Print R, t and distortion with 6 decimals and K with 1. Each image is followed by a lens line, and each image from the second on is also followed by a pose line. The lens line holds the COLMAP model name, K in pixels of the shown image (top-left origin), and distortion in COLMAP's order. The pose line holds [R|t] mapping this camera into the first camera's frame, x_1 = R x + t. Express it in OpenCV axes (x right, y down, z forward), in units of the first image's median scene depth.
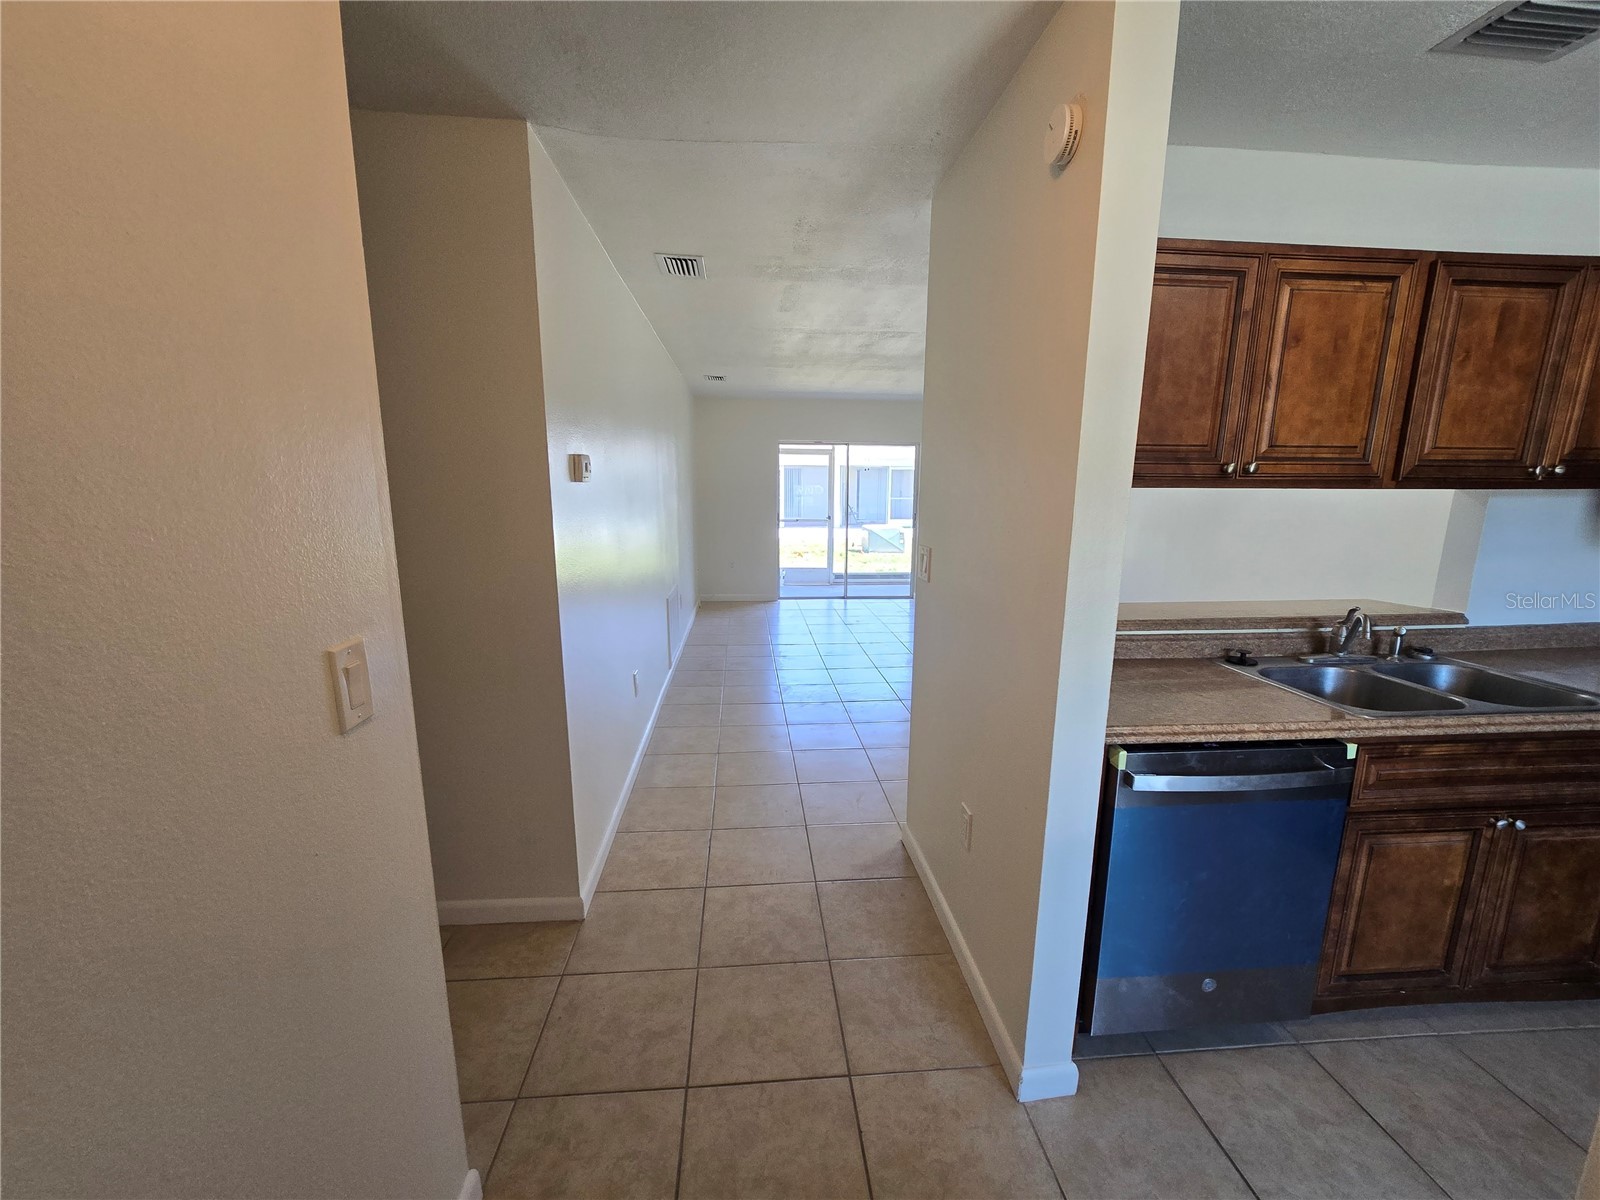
lens RADIAL K [[642.3, 0, 811.8], [0, 642.3, 605.7], [0, 0, 1]] dist [-0.001988, 0.000273]
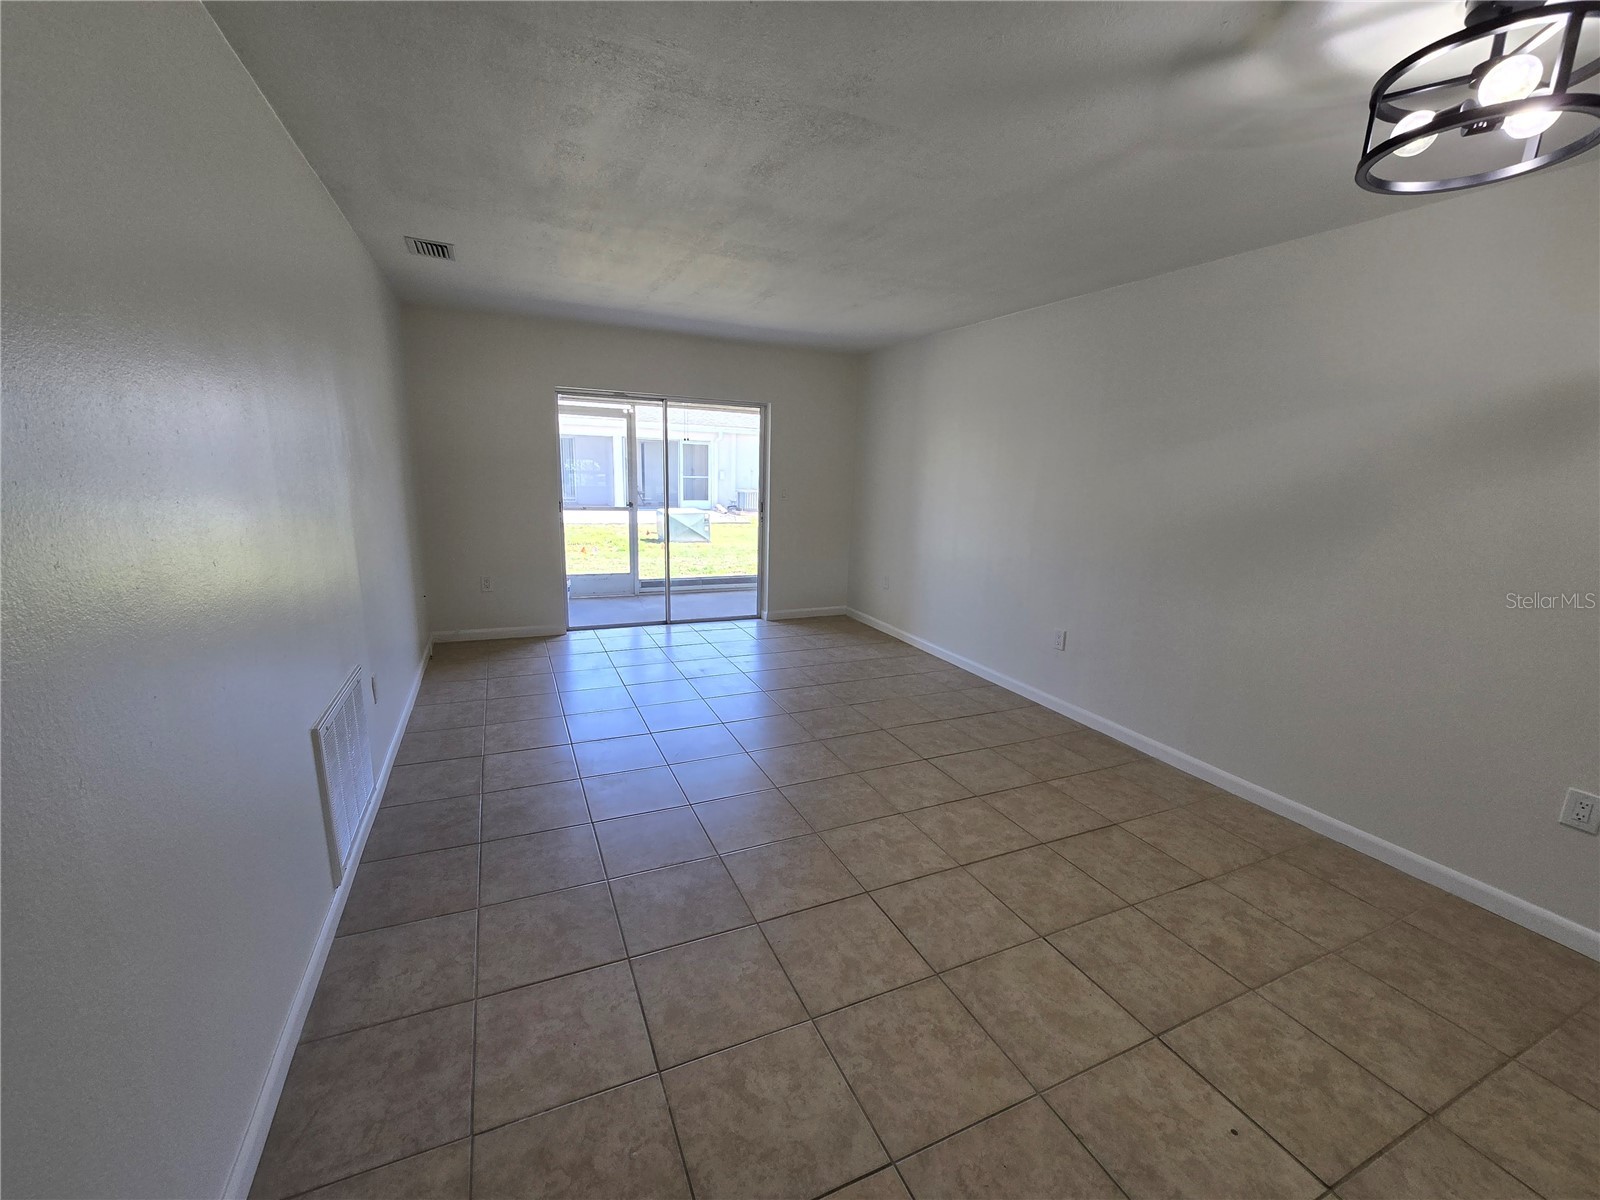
lens RADIAL K [[642.3, 0, 811.8], [0, 642.3, 605.7], [0, 0, 1]] dist [-0.001988, 0.000273]
pose [[0.944006, -0.049265, 0.326228, -0.025943], [0.038168, 0.998457, 0.040336, -0.048797], [-0.327712, -0.025626, 0.944430, 0.258614]]
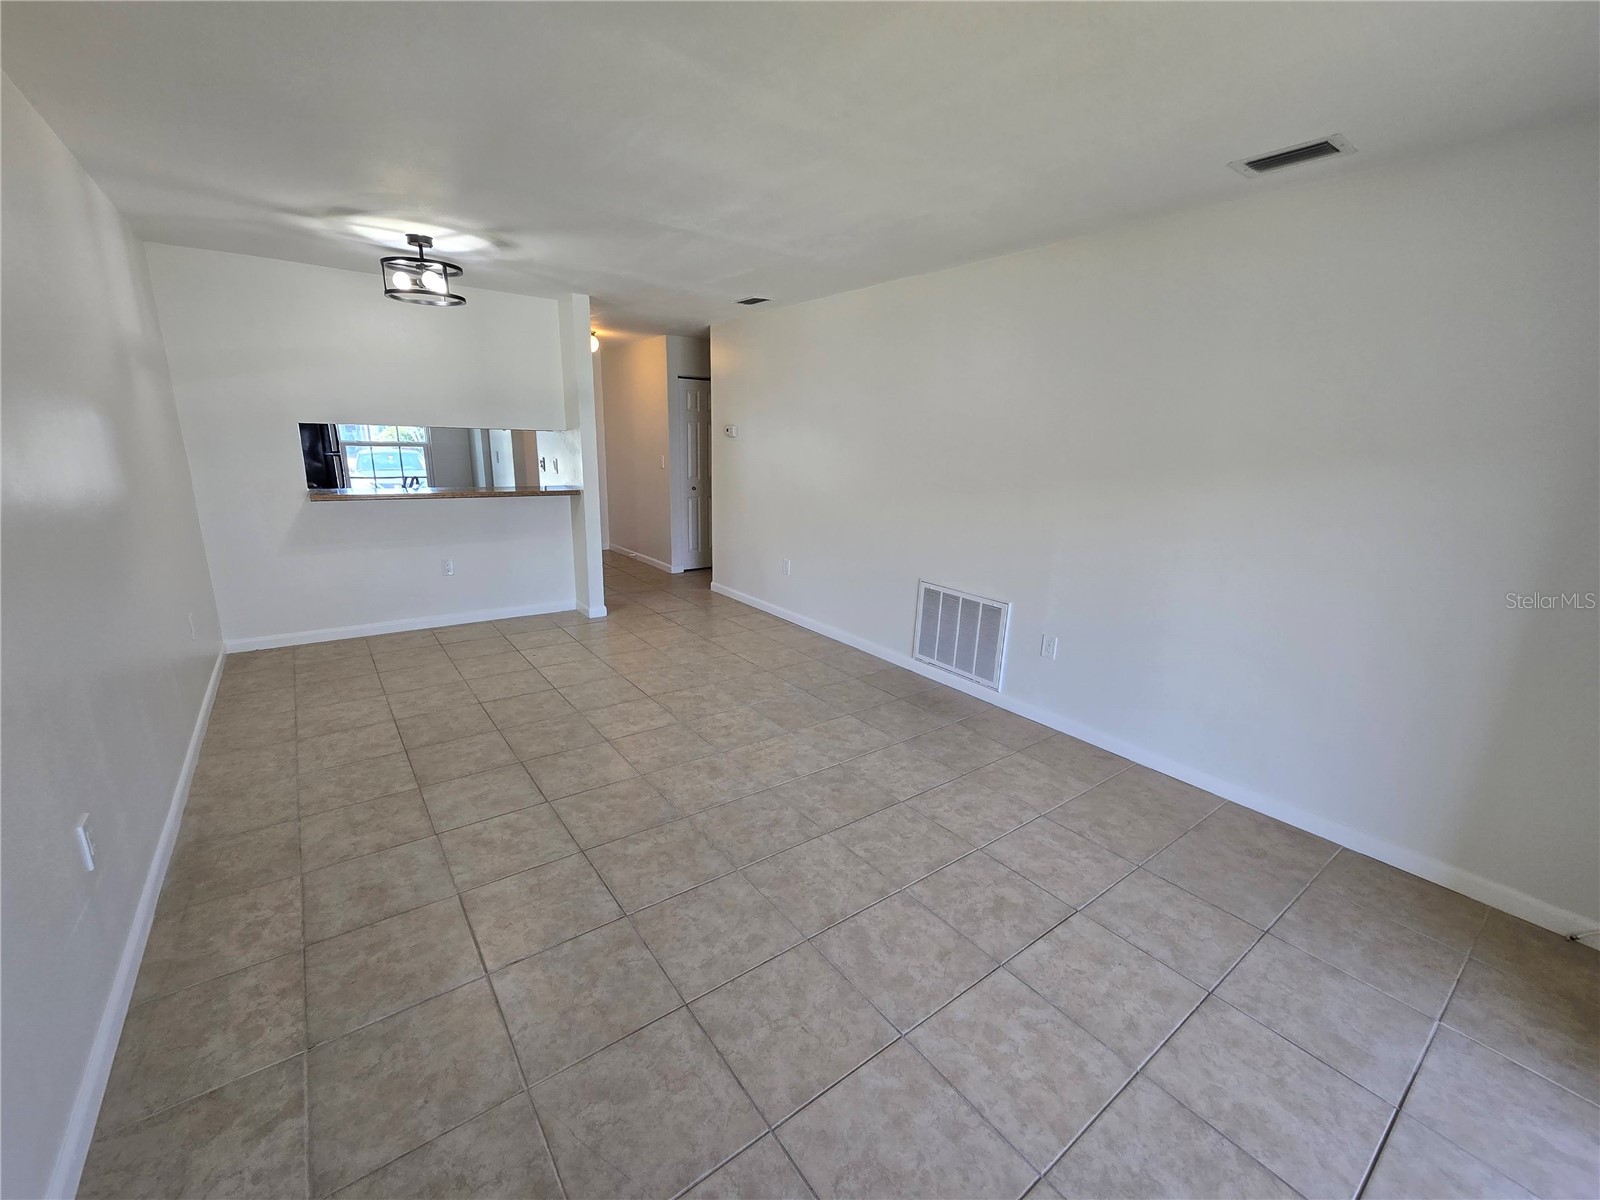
lens RADIAL K [[642.3, 0, 811.8], [0, 642.3, 605.7], [0, 0, 1]] dist [-0.001988, 0.000273]
pose [[-0.846970, 0.098750, -0.522390, 0.876536], [-0.138205, 0.907919, 0.395706, -0.503317], [0.513363, 0.407348, -0.755332, 2.613170]]
